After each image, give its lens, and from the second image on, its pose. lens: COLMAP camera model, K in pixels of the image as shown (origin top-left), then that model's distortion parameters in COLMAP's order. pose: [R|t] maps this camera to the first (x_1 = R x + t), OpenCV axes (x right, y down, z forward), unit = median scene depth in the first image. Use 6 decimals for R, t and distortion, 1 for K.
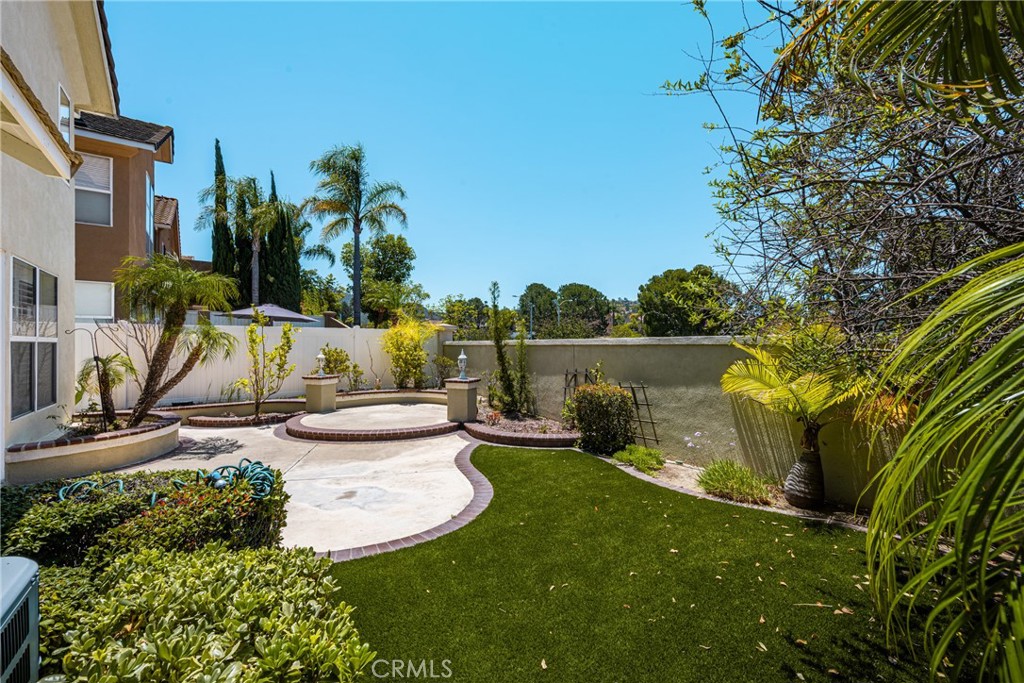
lens RADIAL K [[415.0, 0, 512.0], [0, 415.0, 341.5], [0, 0, 1]] dist [-0.000505, -0.000084]
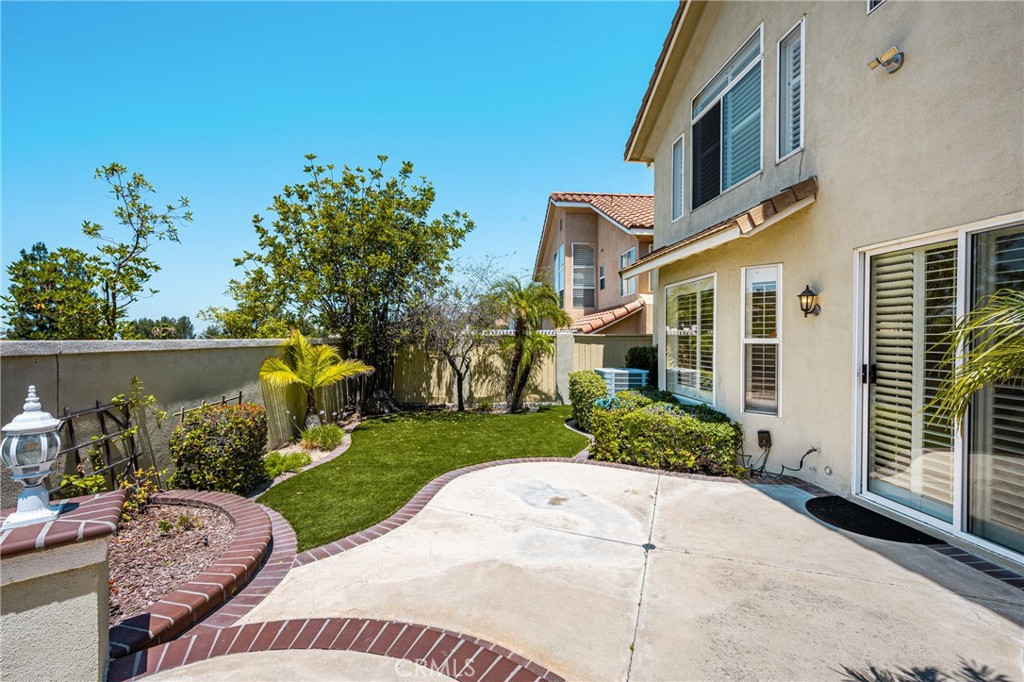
lens RADIAL K [[415.0, 0, 512.0], [0, 415.0, 341.0], [0, 0, 1]] dist [-0.000505, -0.000084]
pose [[-0.853558, -0.000913, 0.520997, -0.637615], [-0.000958, 1.000000, 0.000183, -0.008136], [-0.520997, -0.000344, -0.853558, 1.482091]]
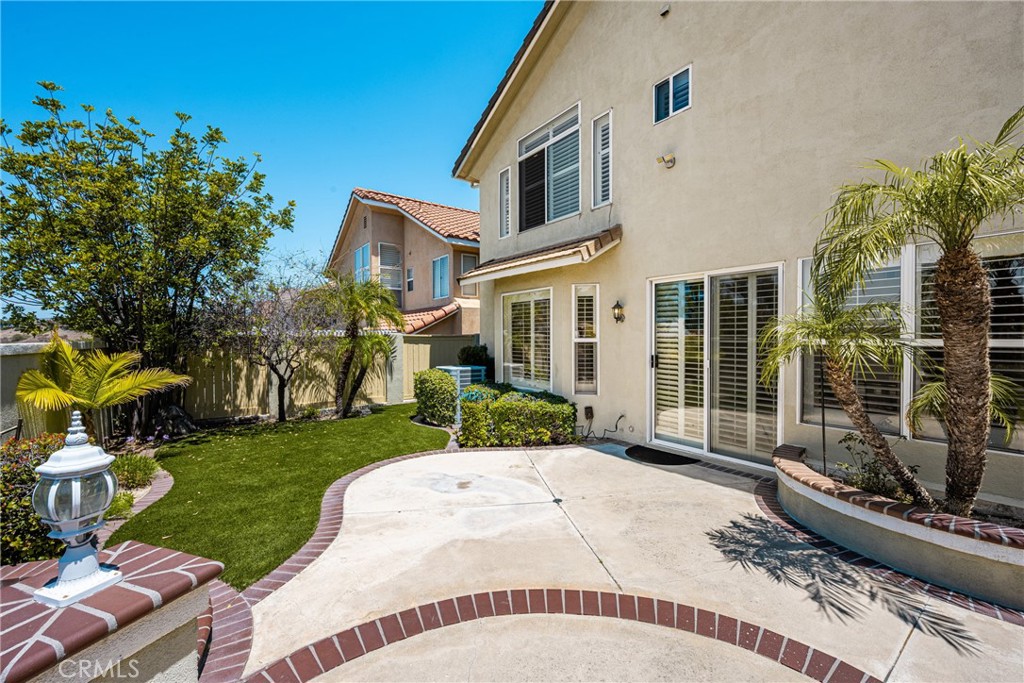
lens RADIAL K [[410.6, 0, 511.1], [0, 410.6, 340.0], [0, 0, 1]] dist [-0.000192, -0.000325]
pose [[-0.999948, 0.008678, 0.005384, -0.413741], [0.008684, 0.999962, 0.001033, -0.012137], [-0.005375, 0.001080, -0.999985, 1.632892]]
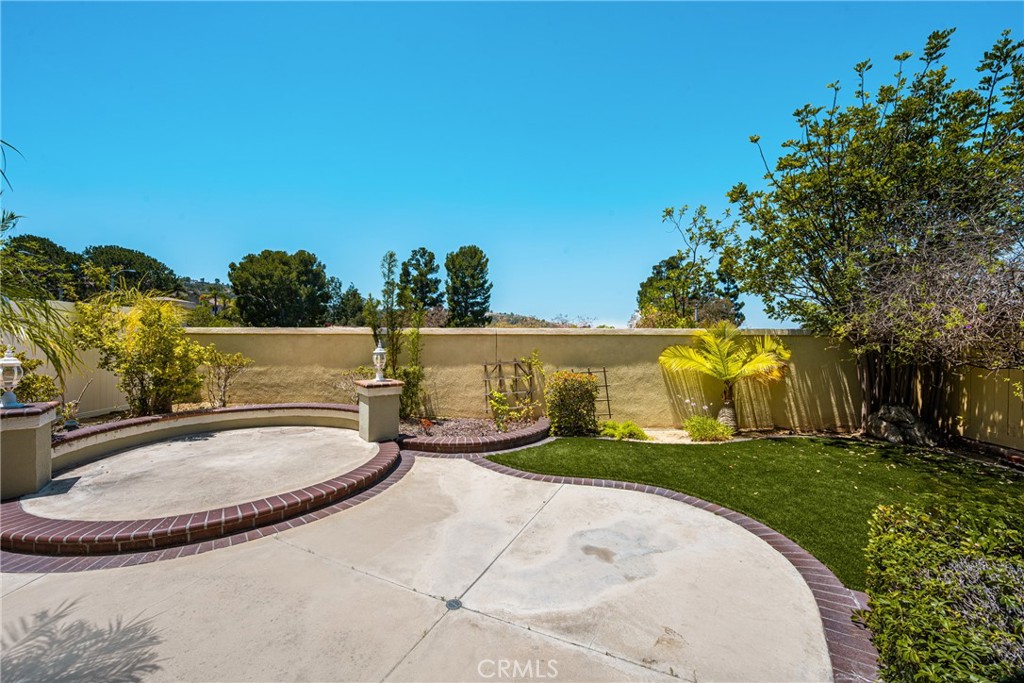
lens RADIAL K [[414.2, 0, 508.1], [0, 414.2, 339.8], [0, 0, 1]] dist [-0.000927, -0.000101]
pose [[0.570263, -0.009043, 0.821413, -0.815725], [-0.011410, 0.999756, 0.018928, 0.002779], [-0.821383, -0.020167, 0.570020, 0.575352]]
